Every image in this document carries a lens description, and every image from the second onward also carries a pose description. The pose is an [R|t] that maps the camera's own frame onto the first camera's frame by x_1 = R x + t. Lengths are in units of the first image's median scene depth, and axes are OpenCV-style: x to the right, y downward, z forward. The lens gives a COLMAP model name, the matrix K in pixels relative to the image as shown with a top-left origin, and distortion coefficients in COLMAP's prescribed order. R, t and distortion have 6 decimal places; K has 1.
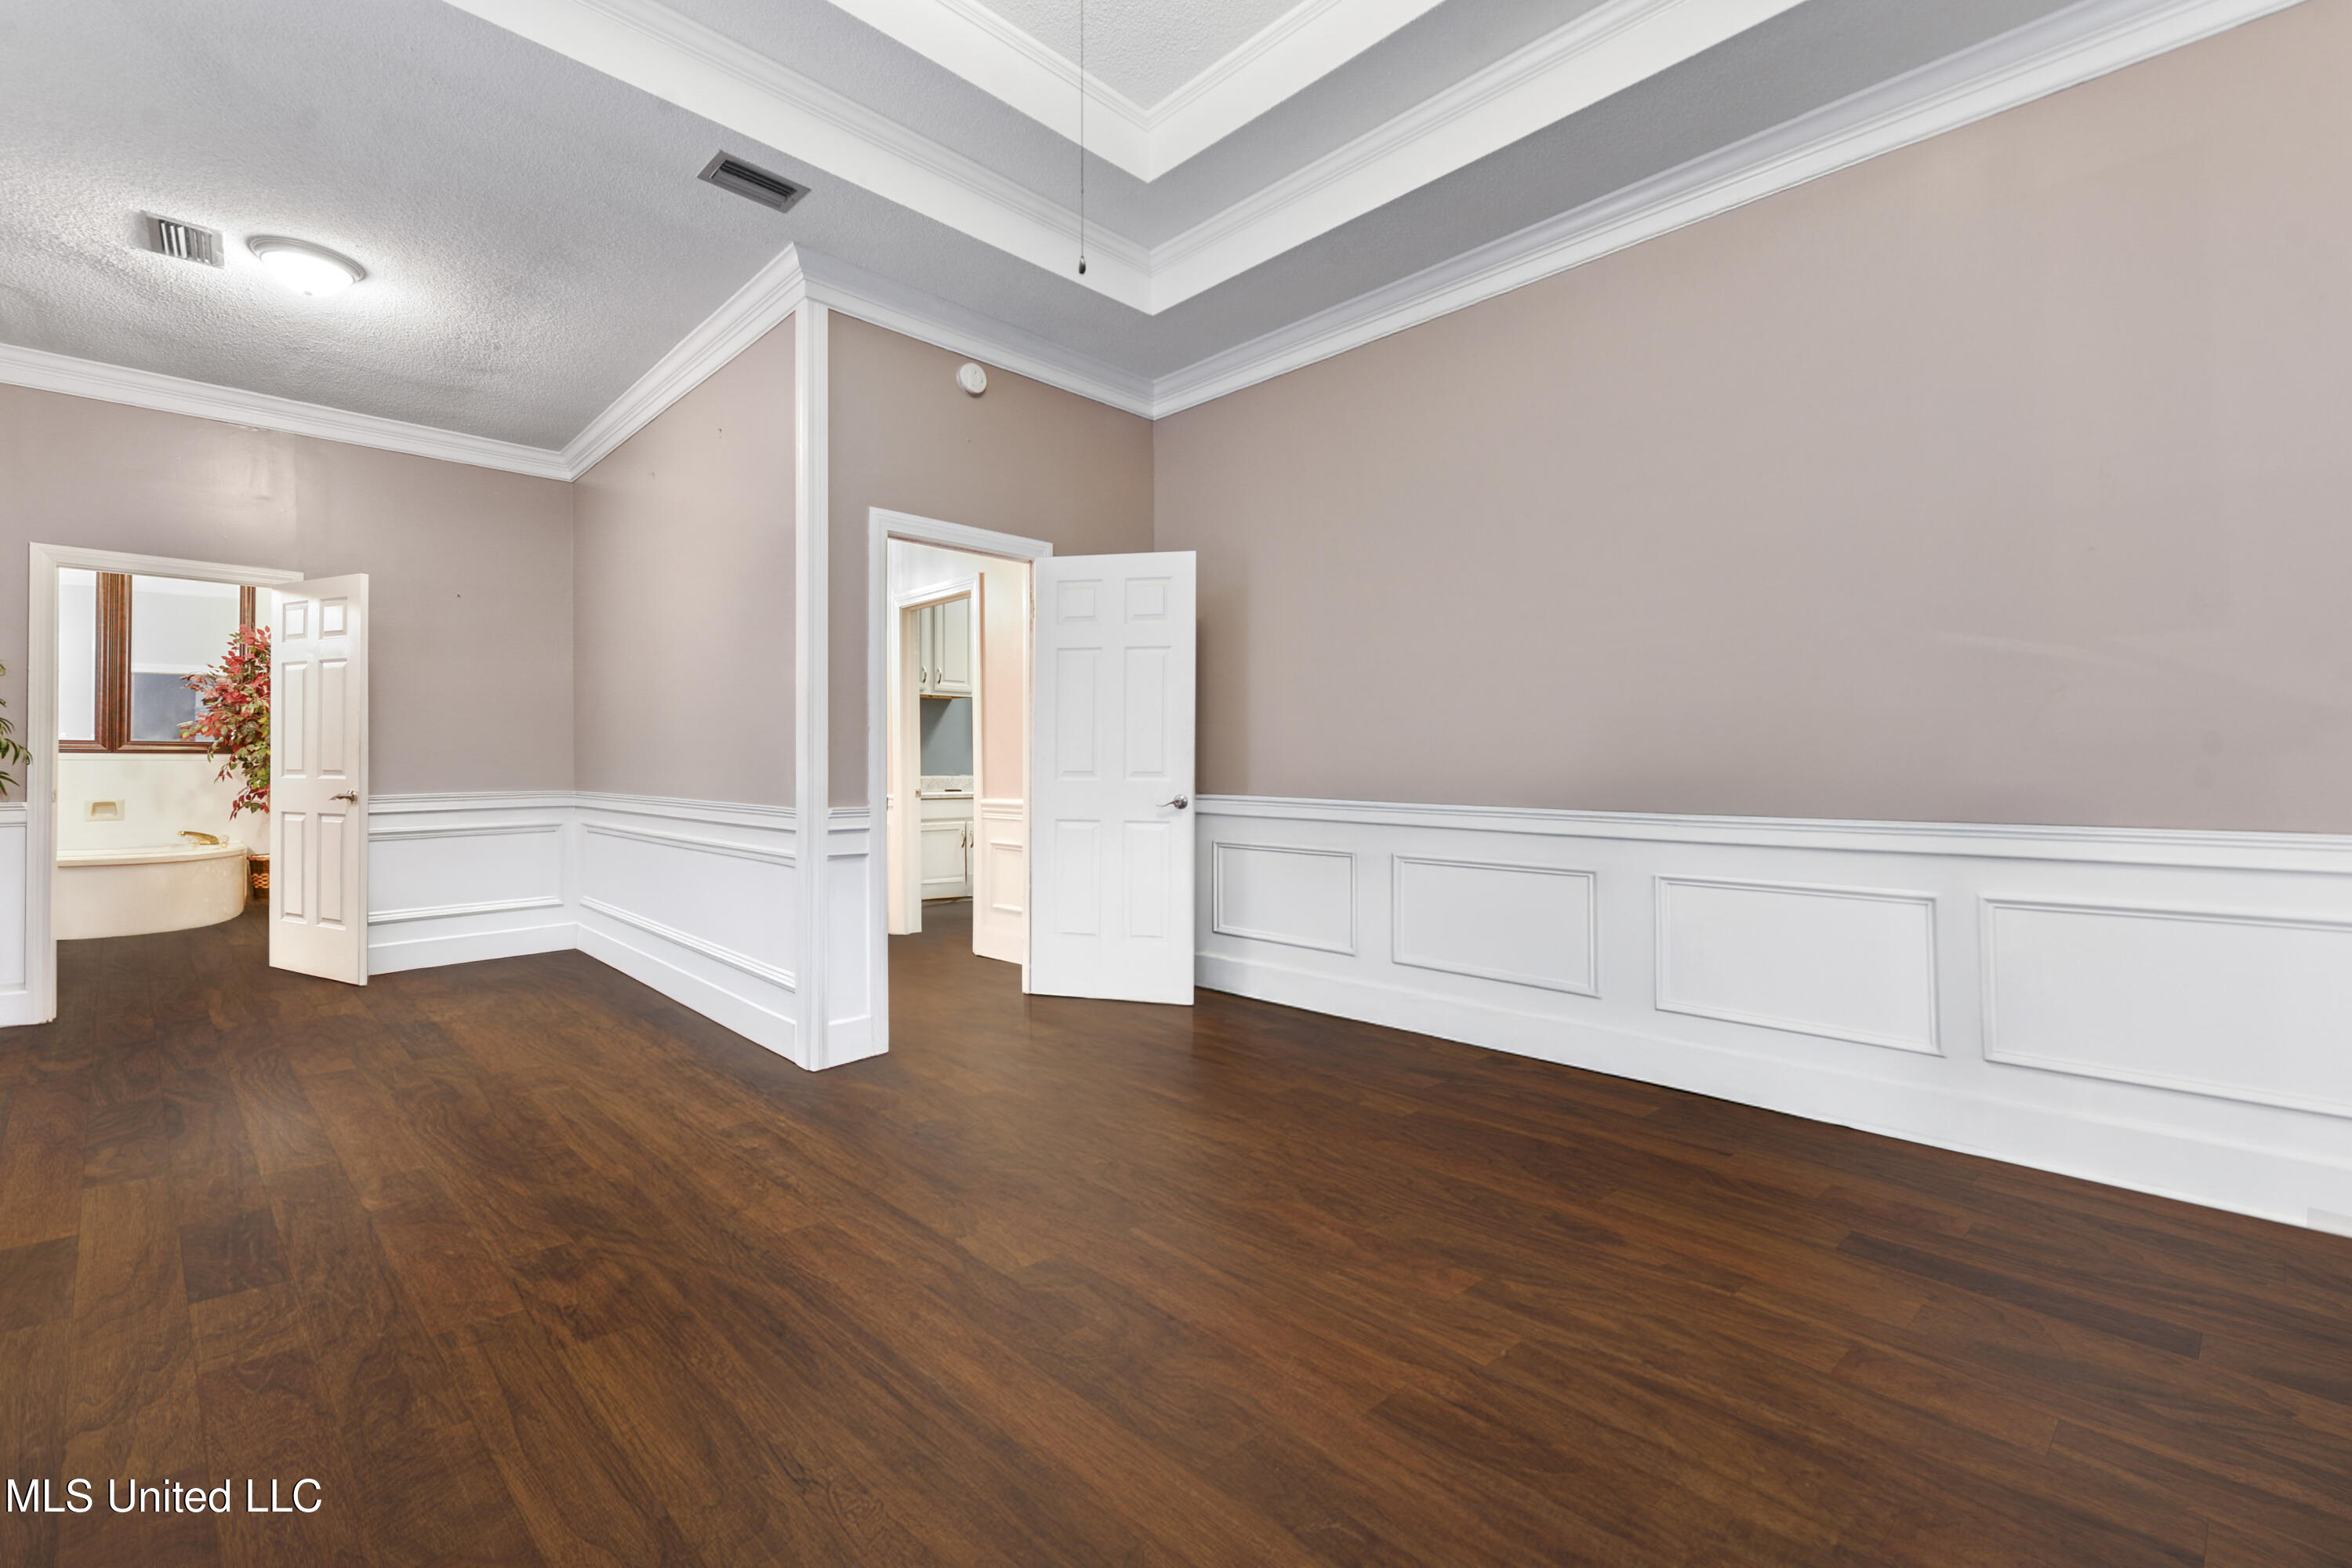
lens RADIAL K [[999.5, 0, 1162.5], [0, 999.5, 772.8], [0, 0, 1]] dist [0.000453, 0.000003]
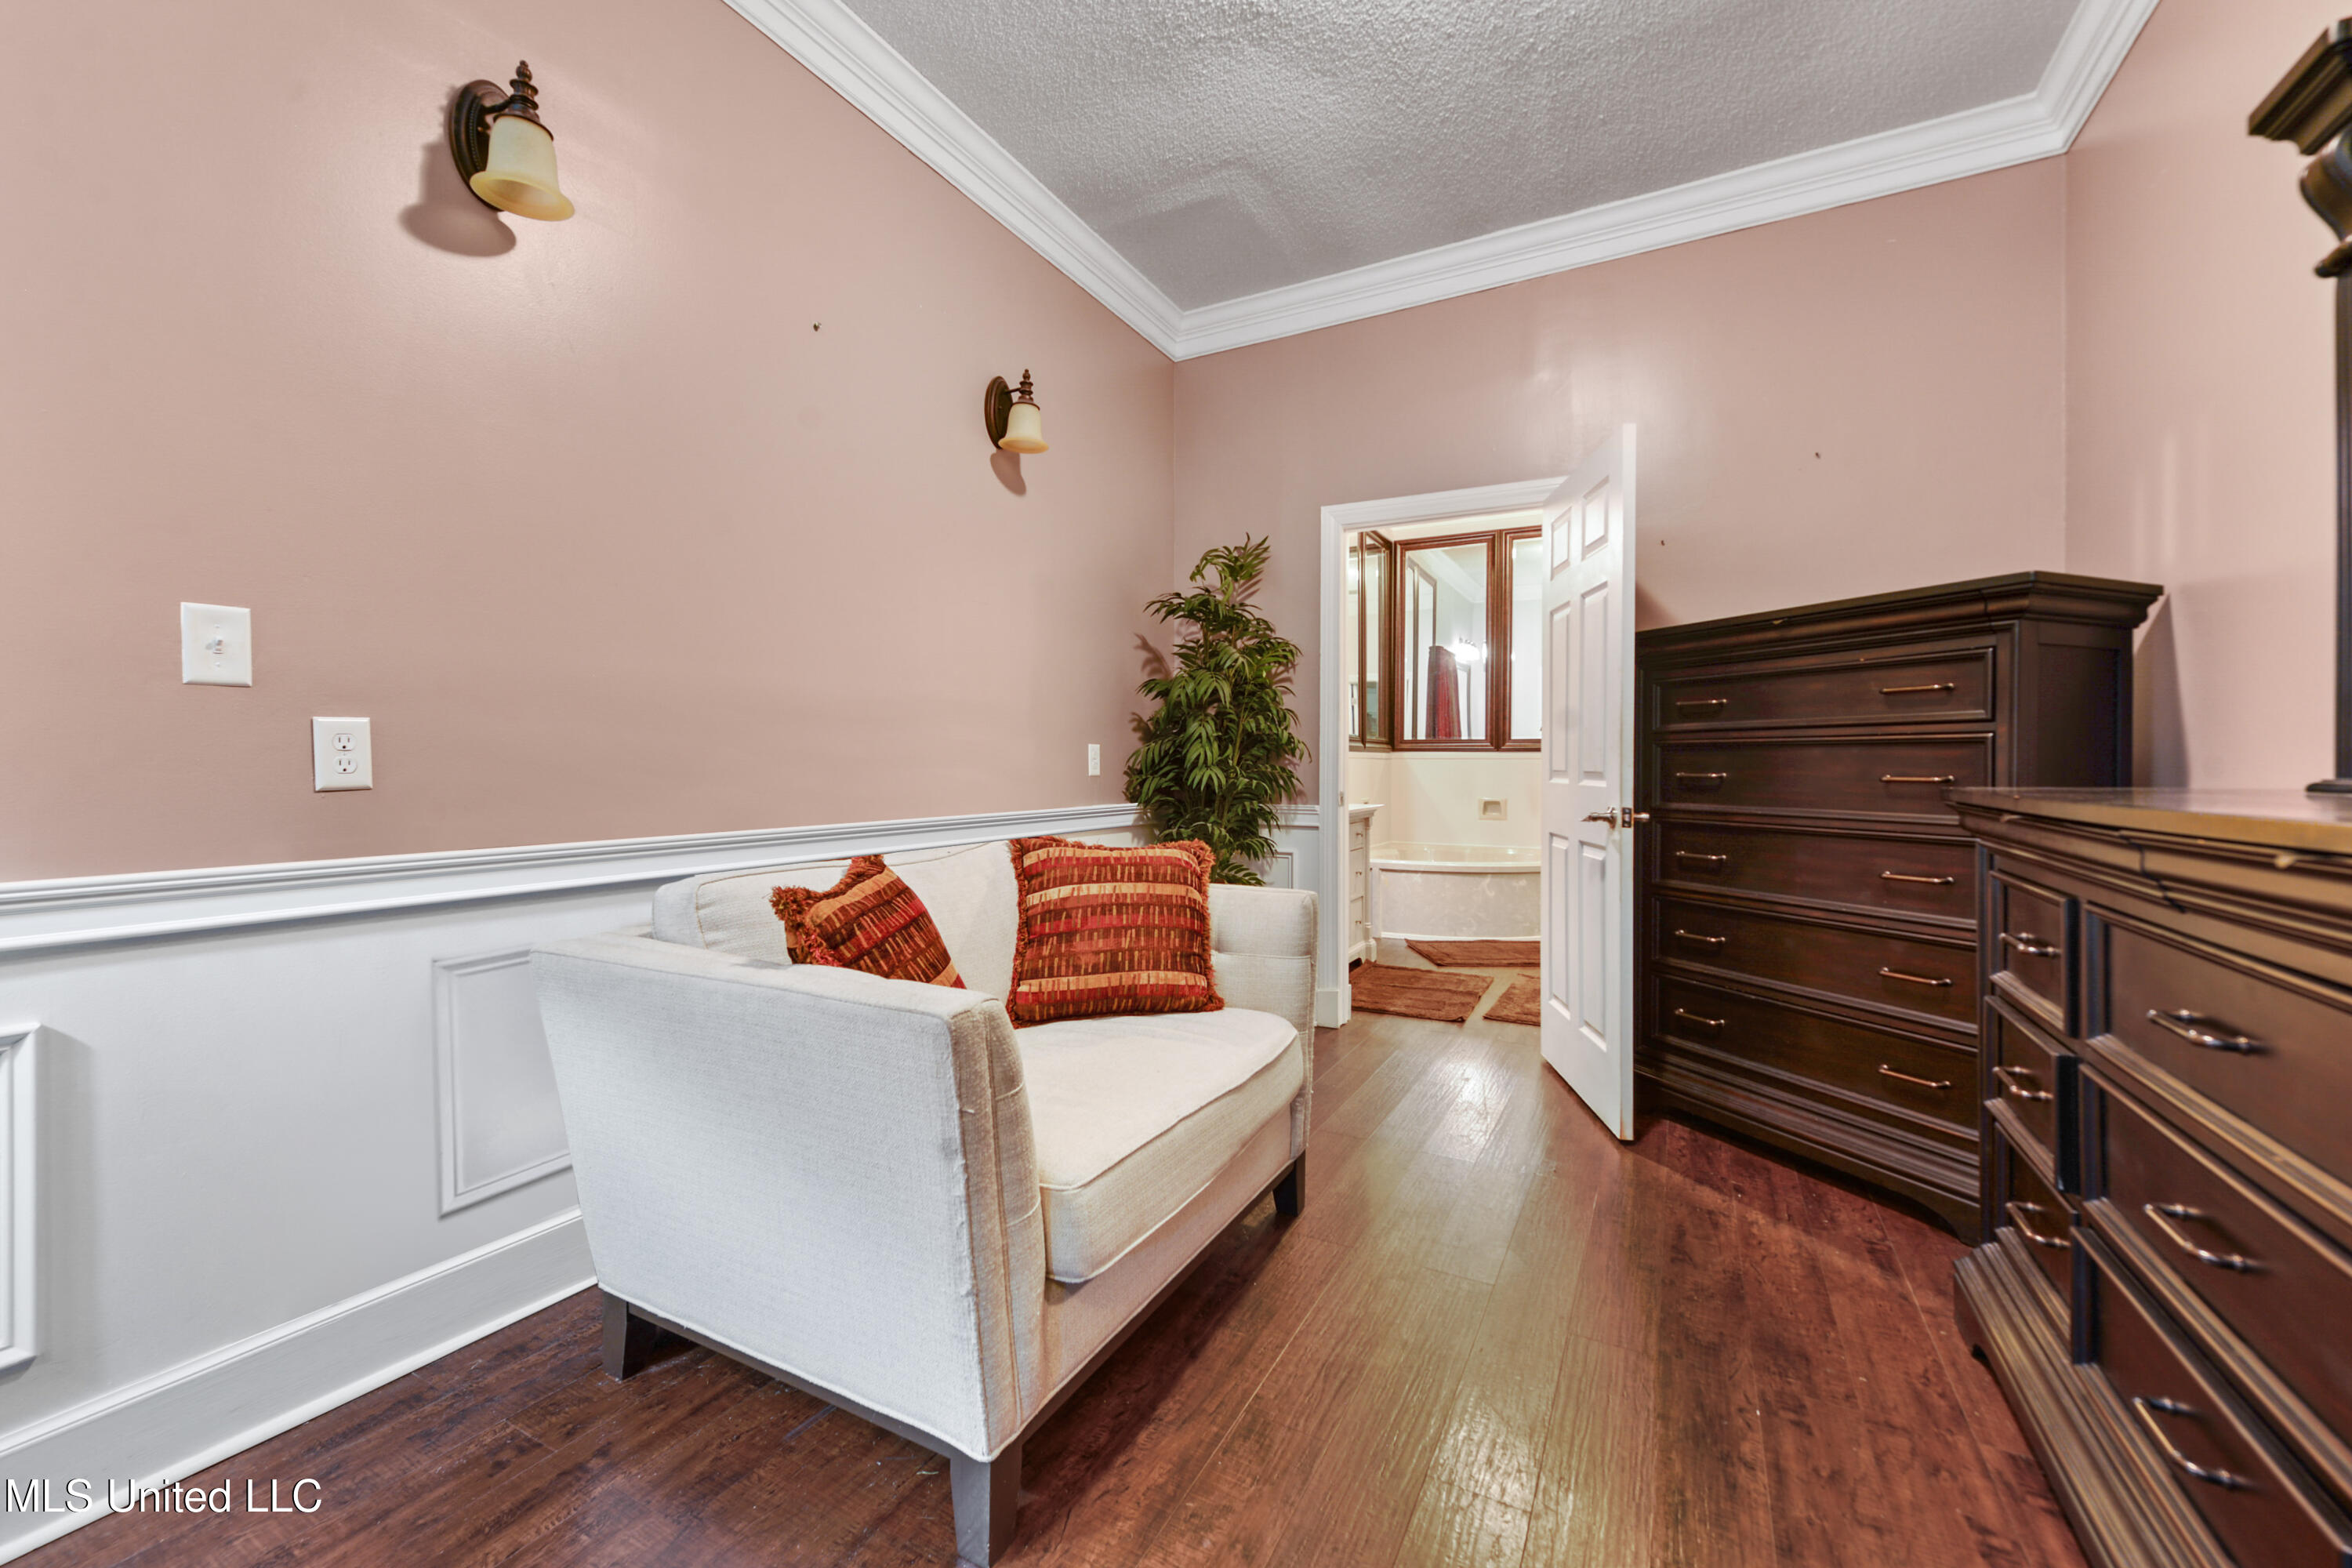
lens RADIAL K [[967.1, 0, 1154.6], [0, 967.1, 783.7], [0, 0, 1]] dist [0.012396, 0.000101]
pose [[0.300298, 0.011760, -0.953773, -0.338770], [0.004669, 0.999894, 0.013798, -0.004680], [0.953834, -0.008597, 0.300211, 0.554520]]
